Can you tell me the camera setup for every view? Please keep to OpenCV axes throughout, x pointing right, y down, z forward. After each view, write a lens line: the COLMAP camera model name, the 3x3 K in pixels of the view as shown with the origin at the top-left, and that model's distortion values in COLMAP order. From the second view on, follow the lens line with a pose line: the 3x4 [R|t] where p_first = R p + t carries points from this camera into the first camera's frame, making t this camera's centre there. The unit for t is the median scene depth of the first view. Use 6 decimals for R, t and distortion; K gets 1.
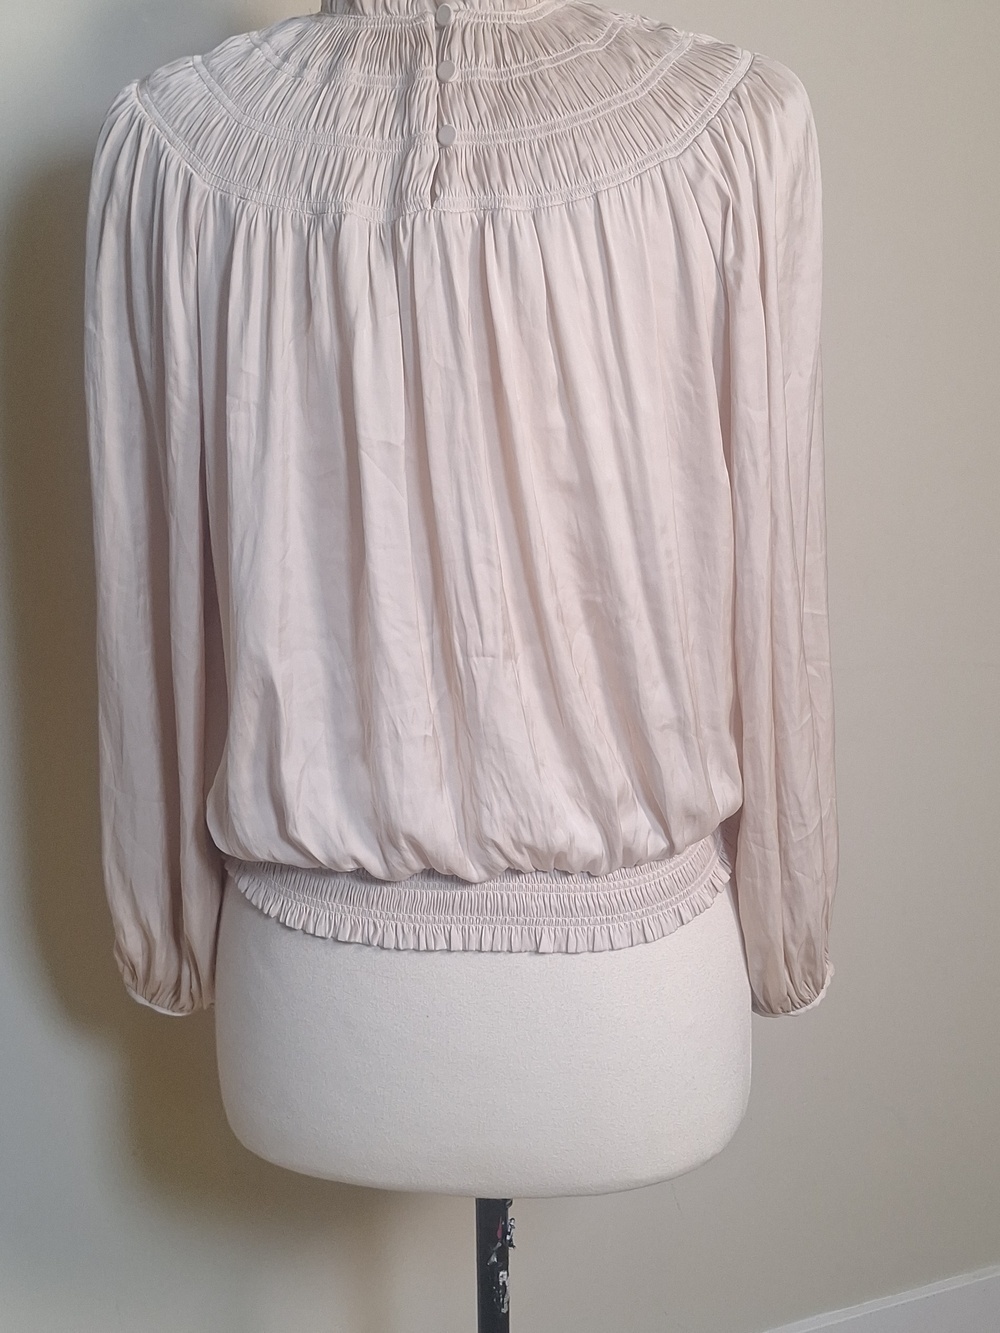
lens RADIAL K [[1446.6, 0, 500.0], [0, 1446.6, 666.5], [0, 0, 1]] dist [0.153614, -0.271496]
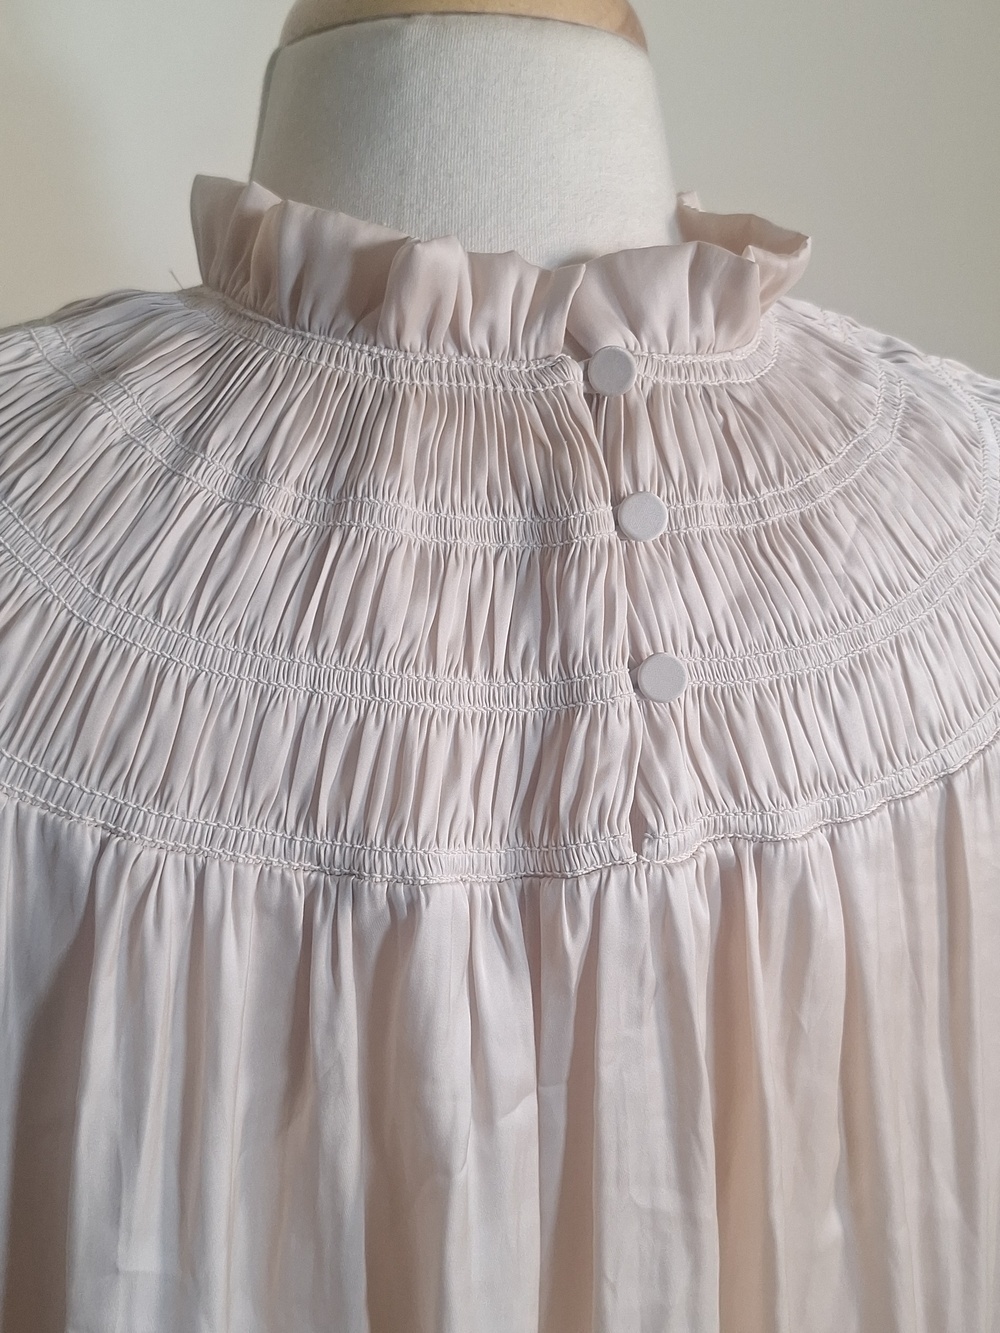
lens RADIAL K [[1446.6, 0, 500.0], [0, 1446.6, 666.5], [0, 0, 1]] dist [0.153614, -0.271496]
pose [[0.919932, -0.058499, 0.387690, -0.230263], [0.047687, 0.998160, 0.037460, -0.376536], [-0.389168, -0.015973, 0.921028, 0.635777]]
